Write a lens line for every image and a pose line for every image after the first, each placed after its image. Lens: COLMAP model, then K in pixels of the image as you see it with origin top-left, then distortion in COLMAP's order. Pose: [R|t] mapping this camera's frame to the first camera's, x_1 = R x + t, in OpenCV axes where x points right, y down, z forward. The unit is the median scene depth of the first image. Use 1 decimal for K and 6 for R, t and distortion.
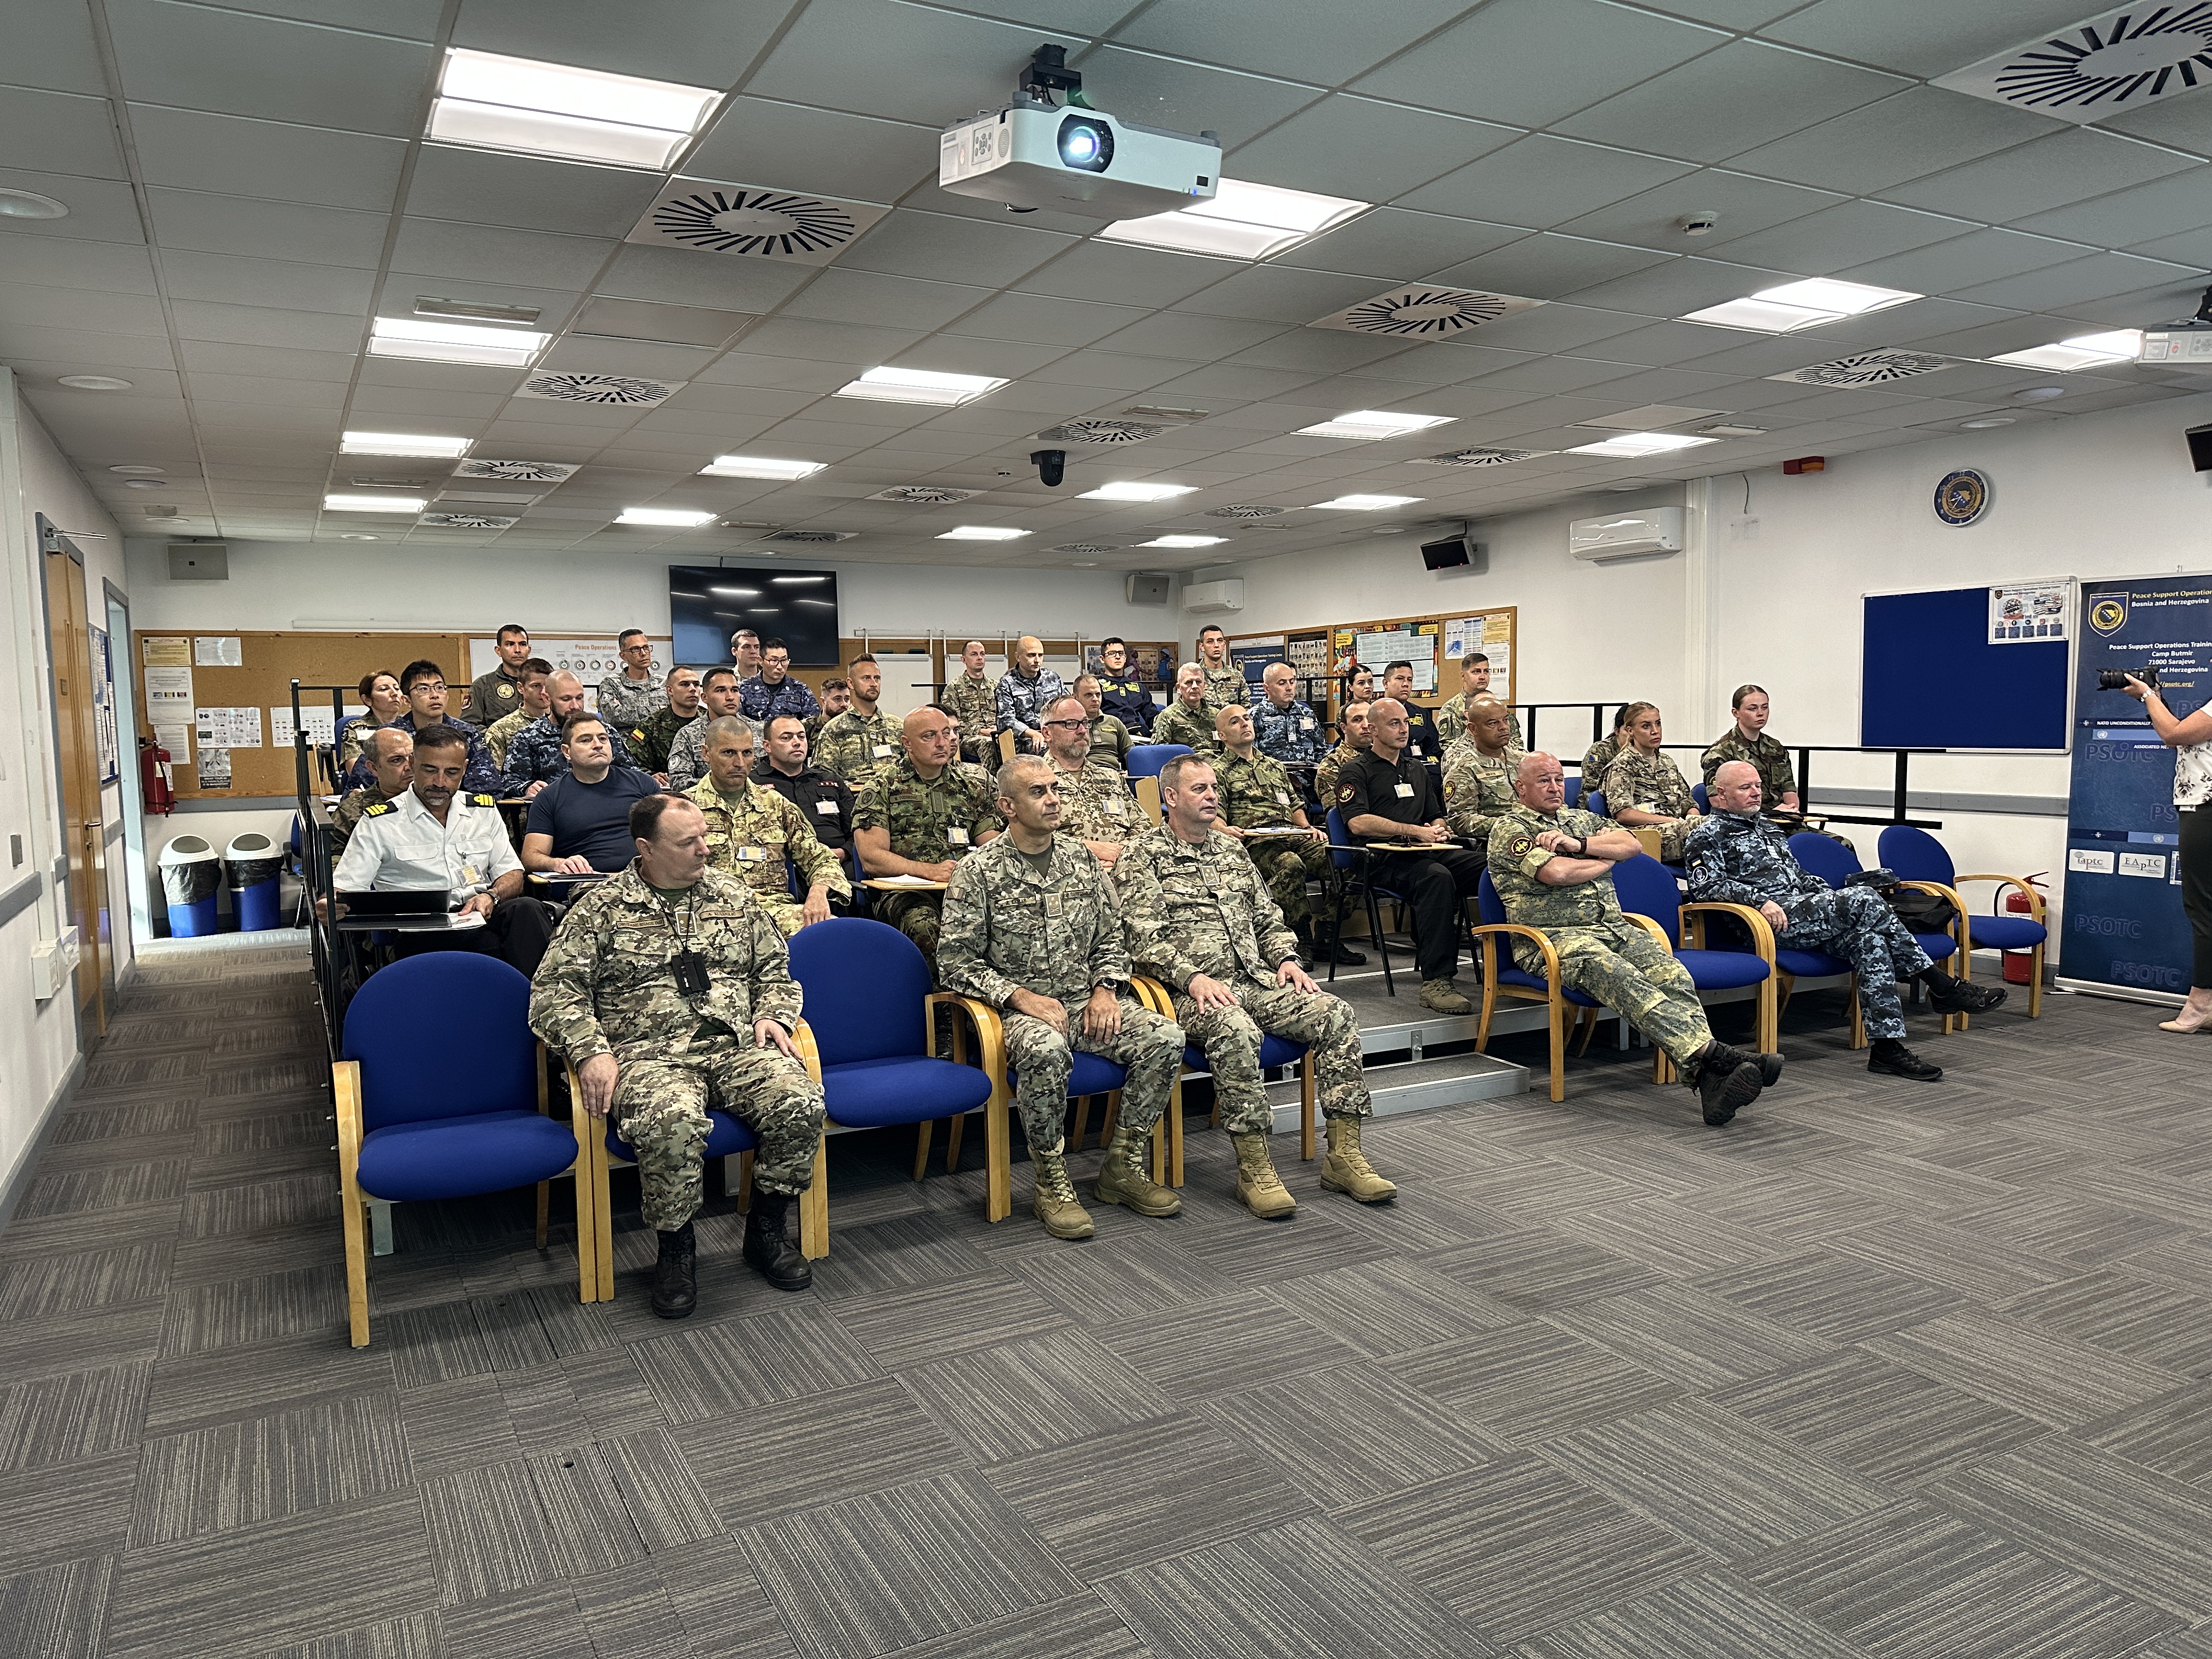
lens RADIAL K [[1554.4, 0, 1105.7], [0, 1554.4, 834.0], [0, 0, 1]] dist [0.000806, 0.000075]
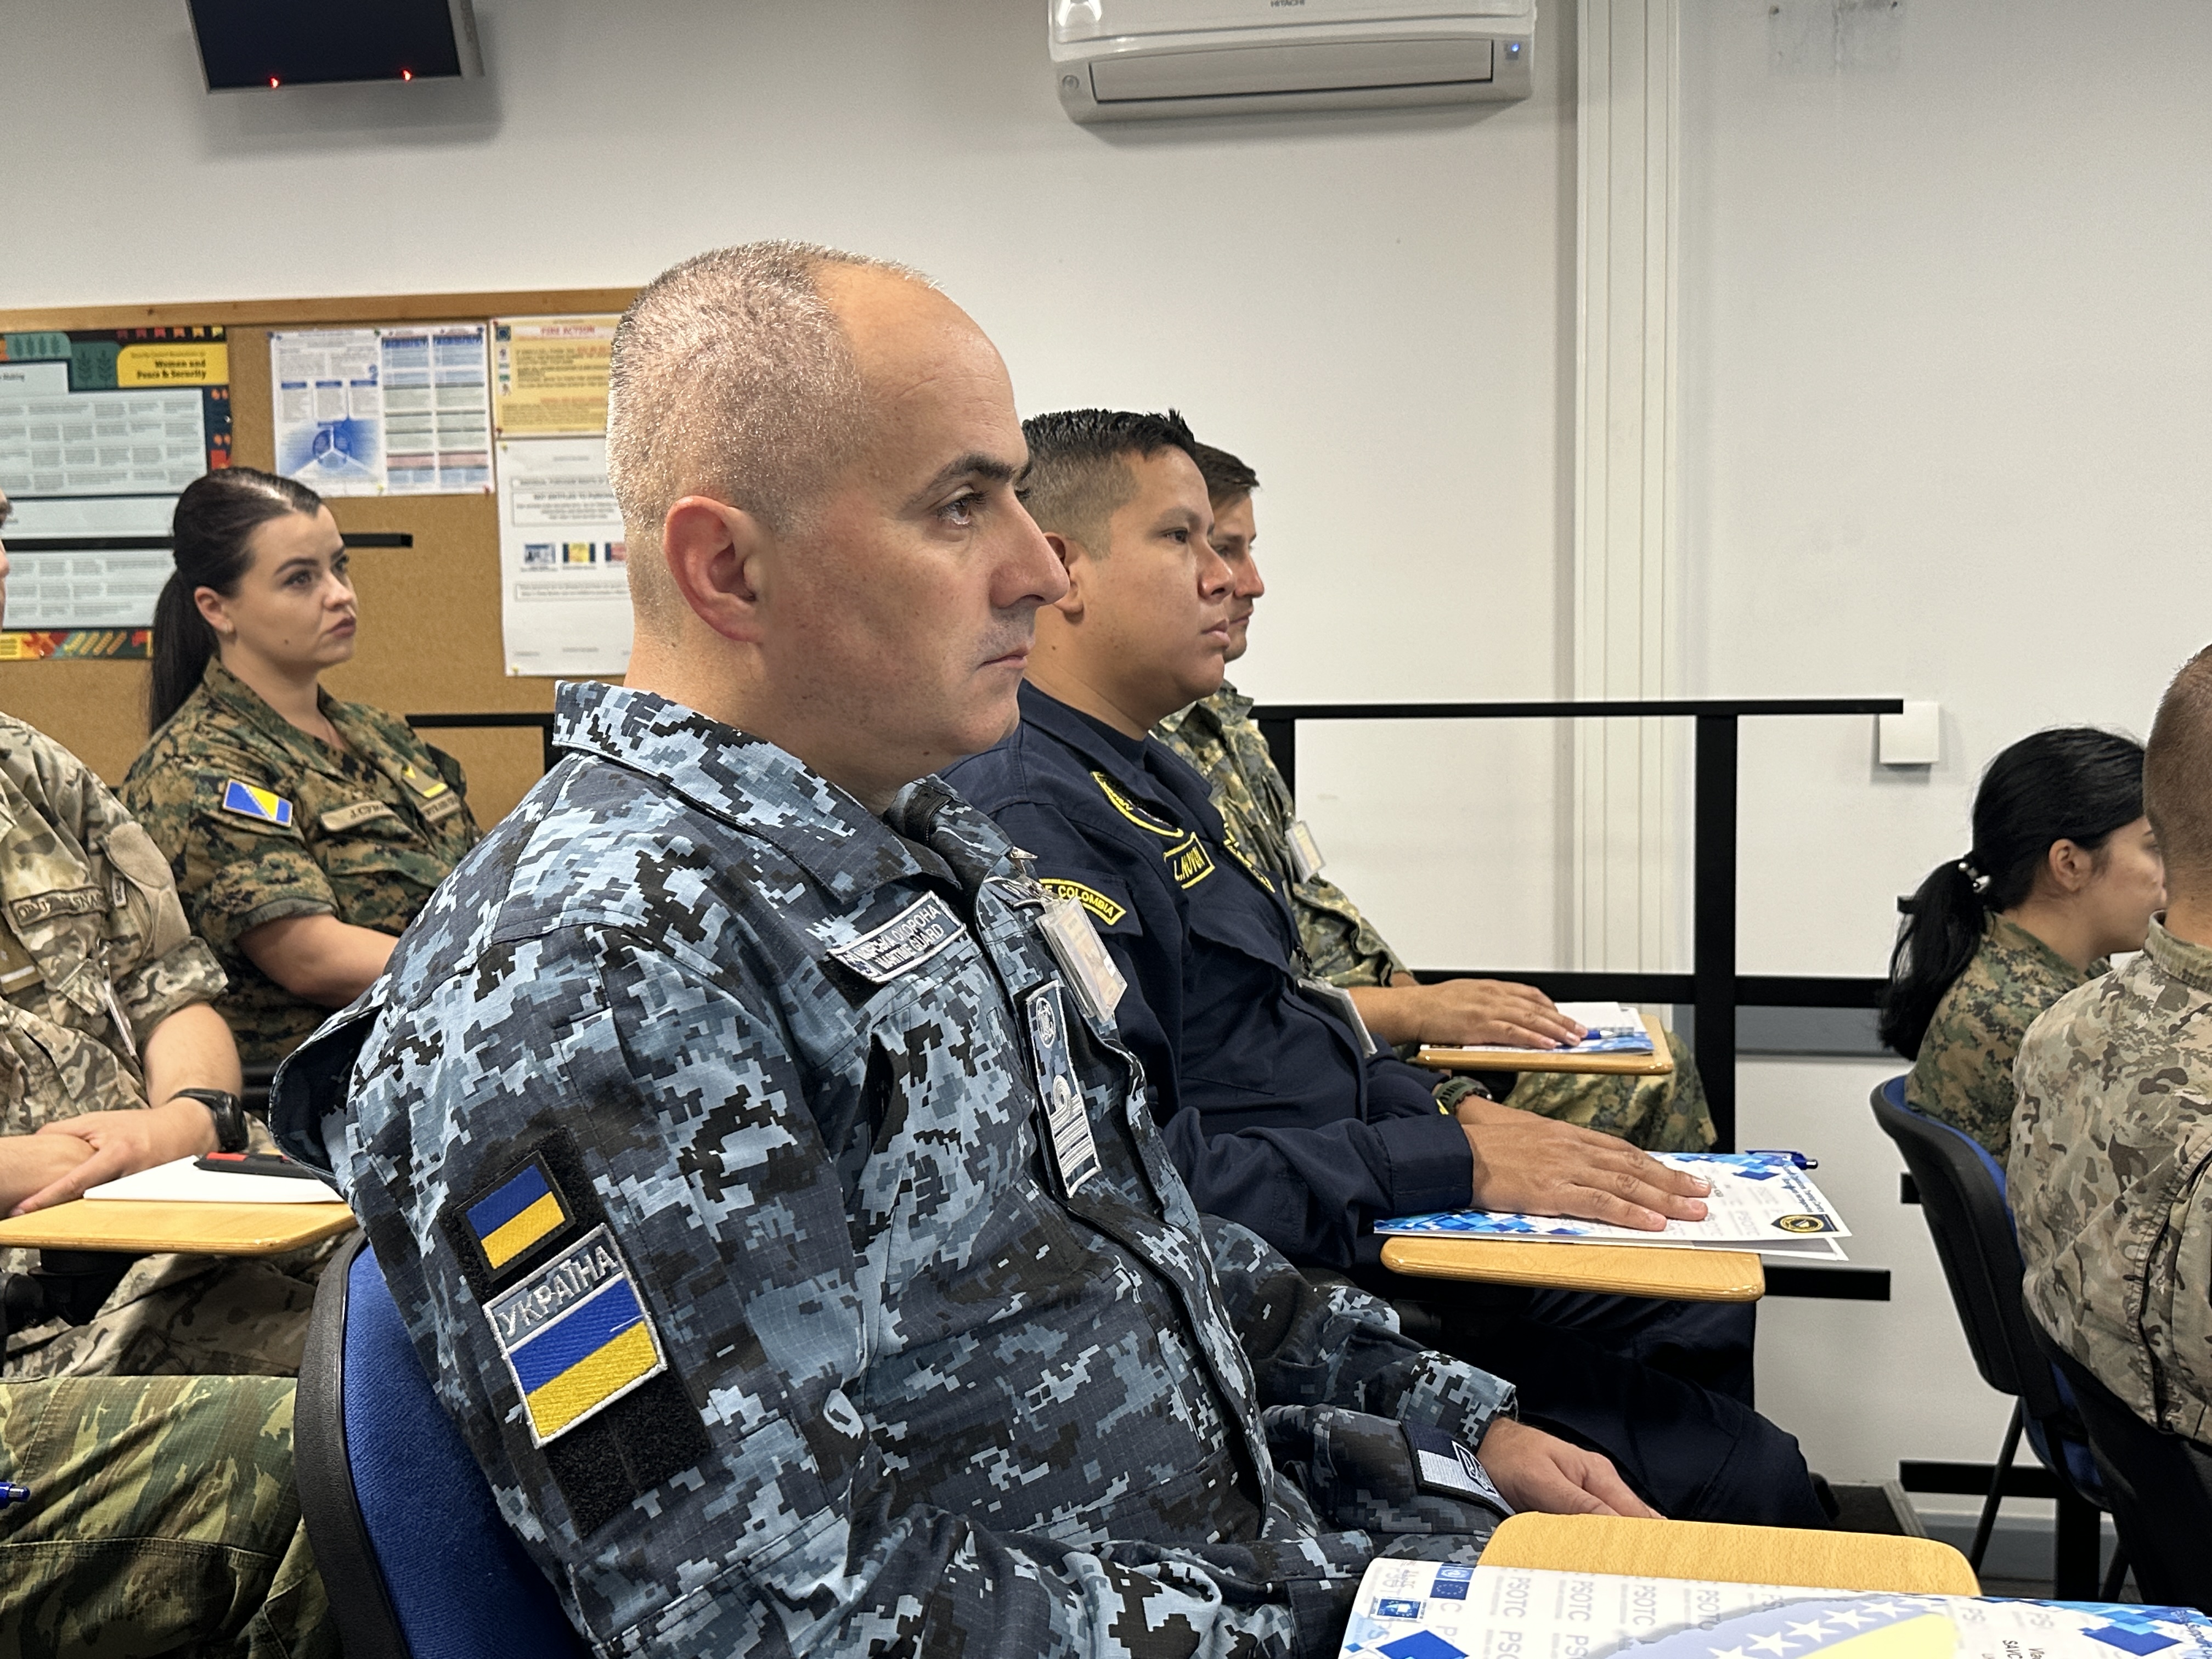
lens RADIAL K [[2226.1, 0, 1106.0], [0, 2226.1, 830.1], [0, 0, 1]] dist [-0.000132, 0.000000]
pose [[0.617392, -0.036633, 0.785802, 0.030592], [0.054154, 0.998525, 0.004001, -0.057060], [-0.784790, 0.040084, 0.618465, 0.700183]]
